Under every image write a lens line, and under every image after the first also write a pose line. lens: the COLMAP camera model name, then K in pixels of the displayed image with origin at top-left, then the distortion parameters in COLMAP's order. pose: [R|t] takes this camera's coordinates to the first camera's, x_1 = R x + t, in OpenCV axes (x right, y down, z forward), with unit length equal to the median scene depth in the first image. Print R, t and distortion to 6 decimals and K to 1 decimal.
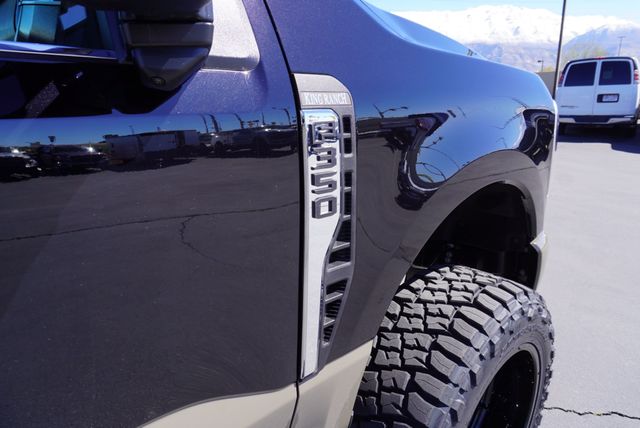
lens RADIAL K [[424.8, 0, 320.3], [0, 424.8, 212.4], [0, 0, 1]] dist [-0.034216, 0.027214]
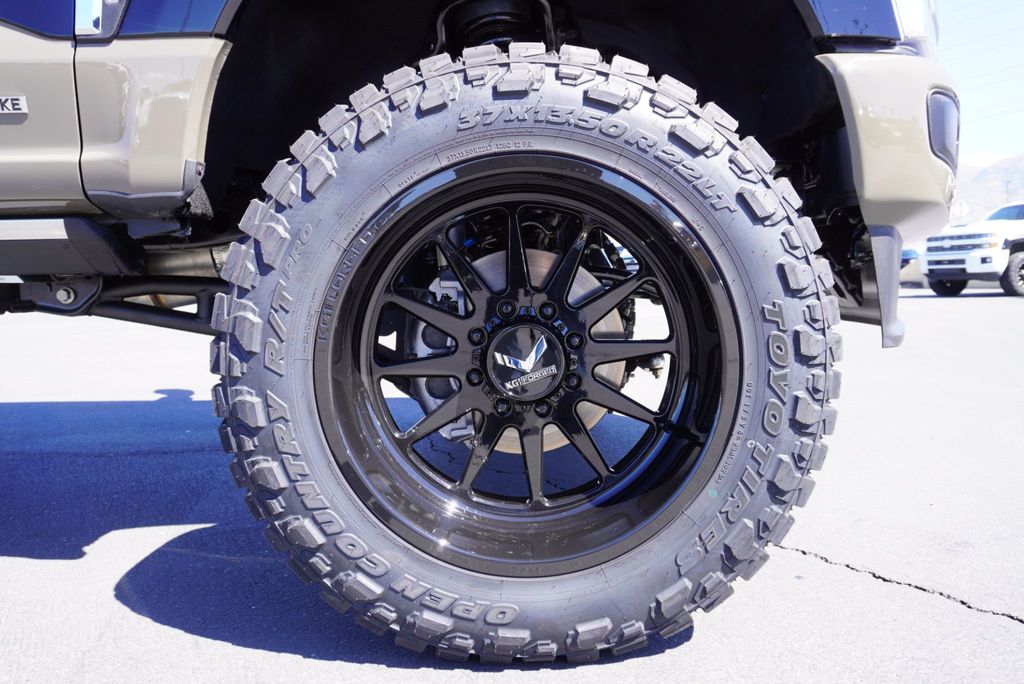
lens RADIAL K [[766.0, 0, 506.5], [0, 766.0, 336.4], [0, 0, 1]] dist [-0.019141, 0.000327]
pose [[0.733933, 0.044408, -0.677768, 1.249017], [-0.178648, 0.975347, -0.129546, 0.784208], [0.655307, 0.216160, 0.723773, 0.470036]]
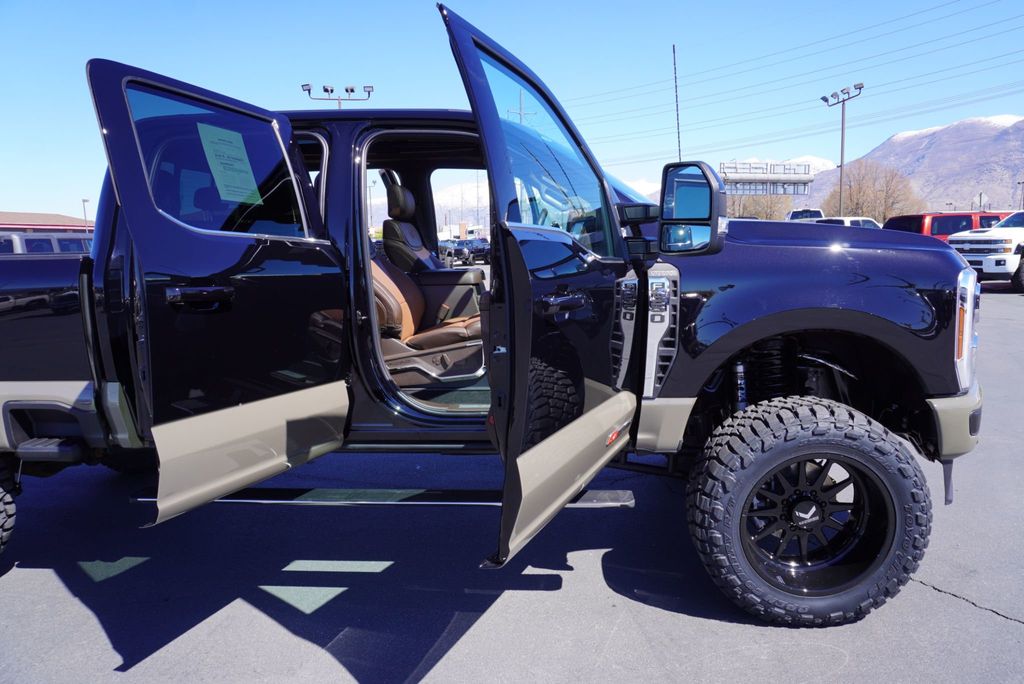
lens RADIAL K [[679.7, 0, 517.9], [0, 679.7, 346.9], [0, 0, 1]] dist [-0.034216, 0.027214]
pose [[0.695257, 0.102489, -0.711417, 1.543882], [-0.181715, 0.982691, -0.036017, 0.298624], [0.695412, 0.154316, 0.701847, -1.529065]]
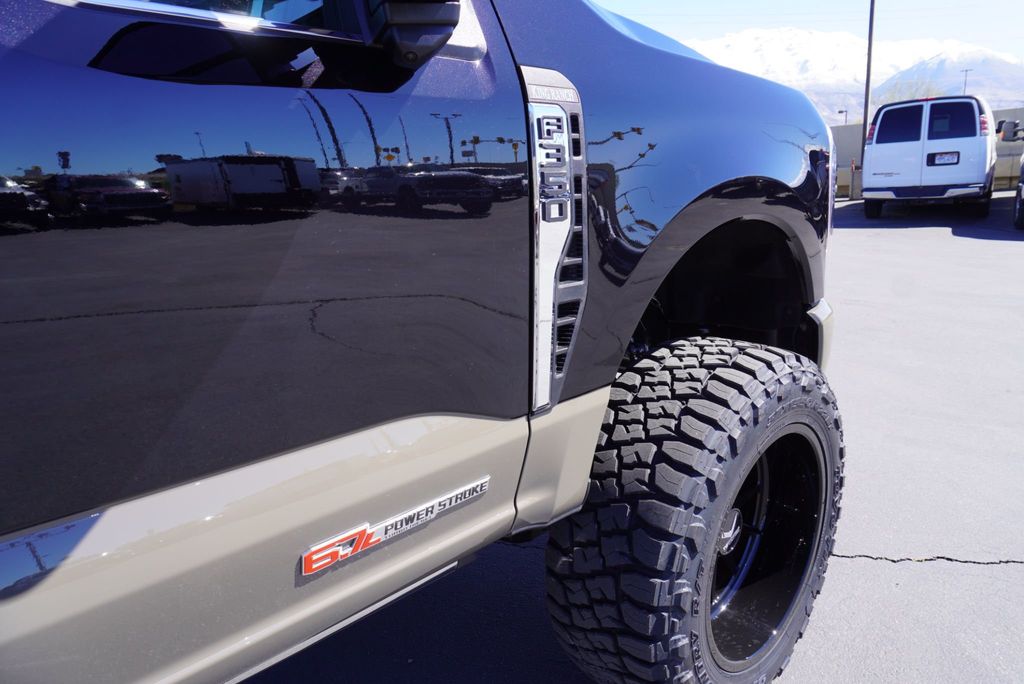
lens RADIAL K [[679.7, 0, 509.7], [0, 679.7, 339.2], [0, 0, 1]] dist [-0.034216, 0.027214]
pose [[0.999374, -0.034554, 0.007642, -0.078318], [0.034802, 0.998775, -0.035172, 0.226494], [-0.006417, 0.035415, 0.999352, -0.334526]]
